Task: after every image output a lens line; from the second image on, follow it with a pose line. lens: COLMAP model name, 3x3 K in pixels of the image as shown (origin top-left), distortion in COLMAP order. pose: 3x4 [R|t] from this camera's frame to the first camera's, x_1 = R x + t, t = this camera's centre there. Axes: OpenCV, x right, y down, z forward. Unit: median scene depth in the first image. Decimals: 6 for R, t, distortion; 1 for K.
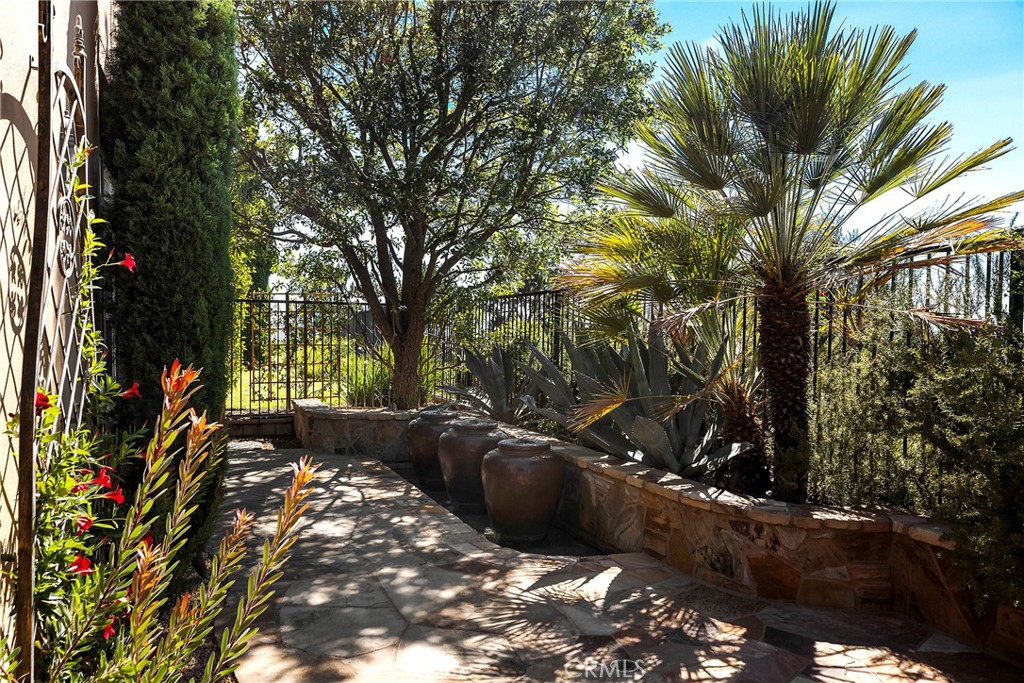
lens RADIAL K [[762.5, 0, 512.4], [0, 762.5, 344.4], [0, 0, 1]] dist [-0.034133, 0.001579]
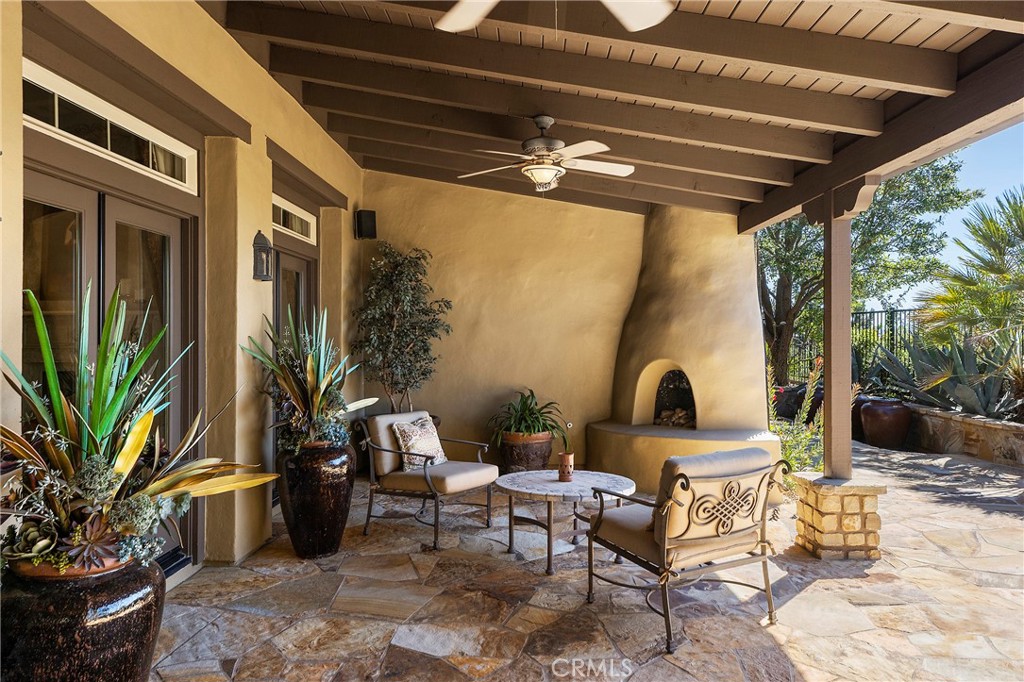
lens RADIAL K [[688.3, 0, 511.7], [0, 688.3, 334.0], [0, 0, 1]] dist [0.037168, 0.002706]
pose [[0.923348, -0.018126, -0.383536, -0.207035], [0.014458, 0.999818, -0.012444, -0.031979], [0.383691, 0.005945, 0.923442, -1.121731]]
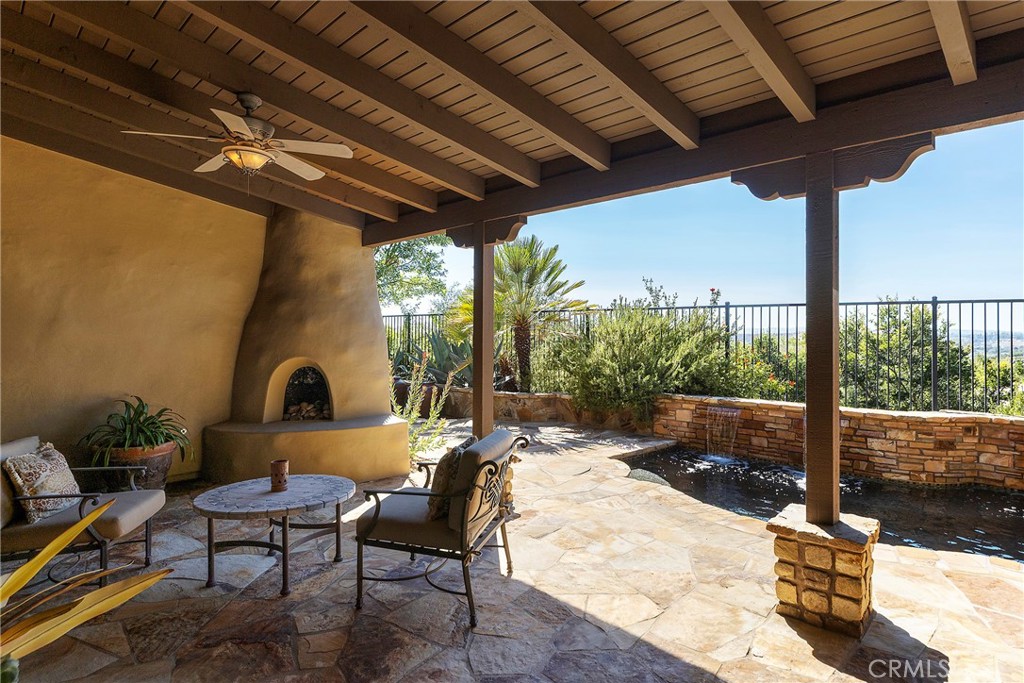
lens RADIAL K [[571.8, 0, 511.0], [0, 571.8, 330.4], [0, 0, 1]] dist [0.014760, 0.003393]
pose [[0.915825, -0.015652, 0.401272, -0.561739], [0.017665, 0.999843, -0.001317, -0.042255], [-0.401188, 0.008295, 0.915958, -1.005592]]
